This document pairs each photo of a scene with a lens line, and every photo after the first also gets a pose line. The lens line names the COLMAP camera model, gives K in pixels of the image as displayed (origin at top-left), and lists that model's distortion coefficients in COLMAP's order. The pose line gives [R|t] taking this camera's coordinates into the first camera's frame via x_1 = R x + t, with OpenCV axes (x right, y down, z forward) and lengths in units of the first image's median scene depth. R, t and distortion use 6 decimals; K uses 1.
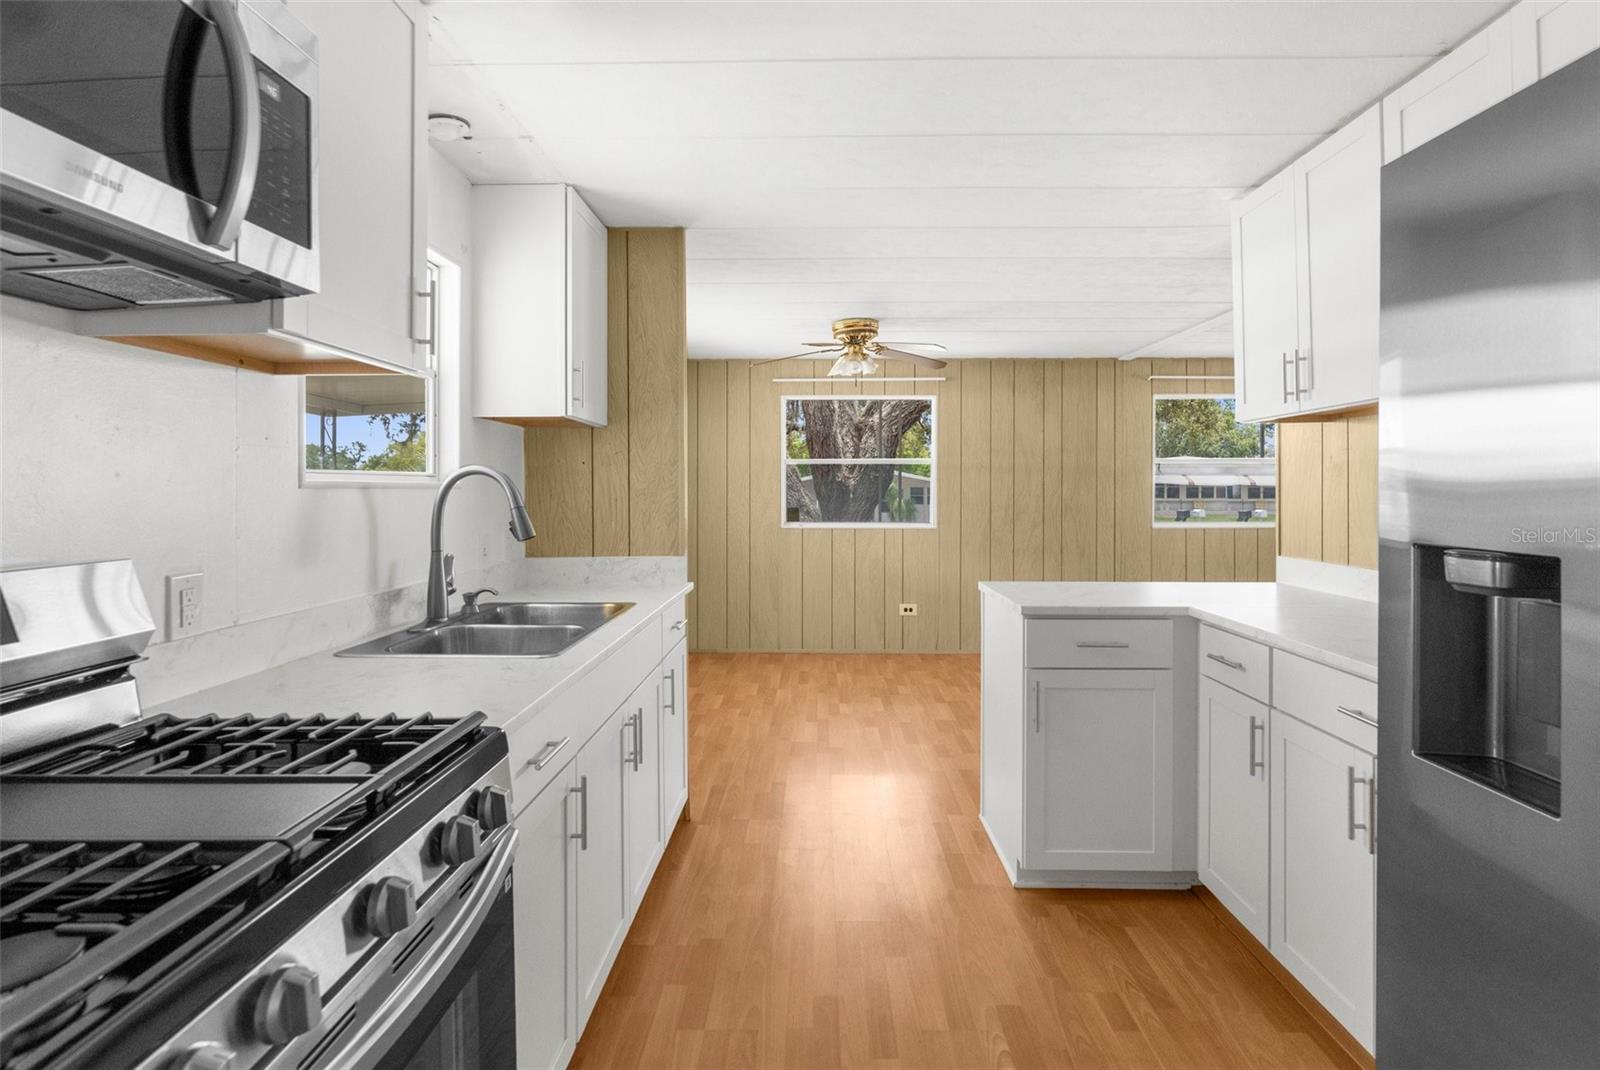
lens RADIAL K [[817.7, 0, 797.4], [0, 817.7, 501.9], [0, 0, 1]] dist [0.001104, 0.000028]
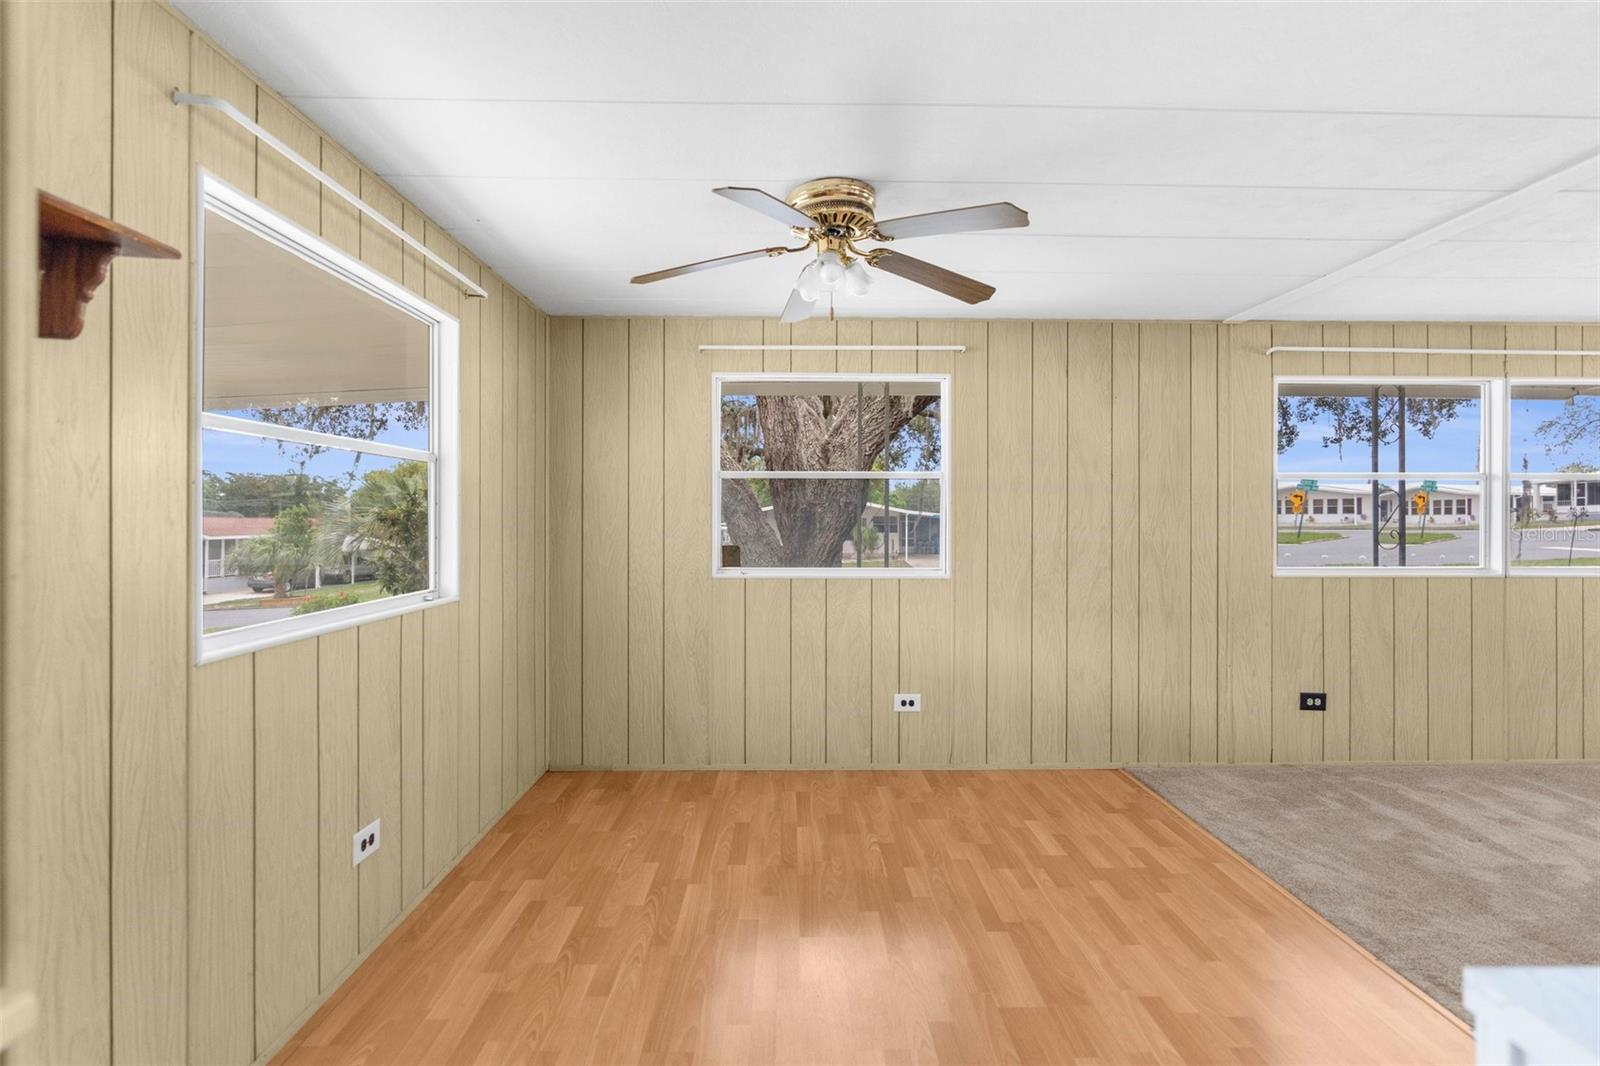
lens RADIAL K [[732.2, 0, 814.6], [0, 732.2, 524.5], [0, 0, 1]] dist [-0.001216, 0.000580]
pose [[0.997926, 0.000604, 0.064371, 0.024111], [-0.000206, 0.999981, -0.006185, -0.006734], [-0.064373, 0.006159, 0.997907, 0.423026]]
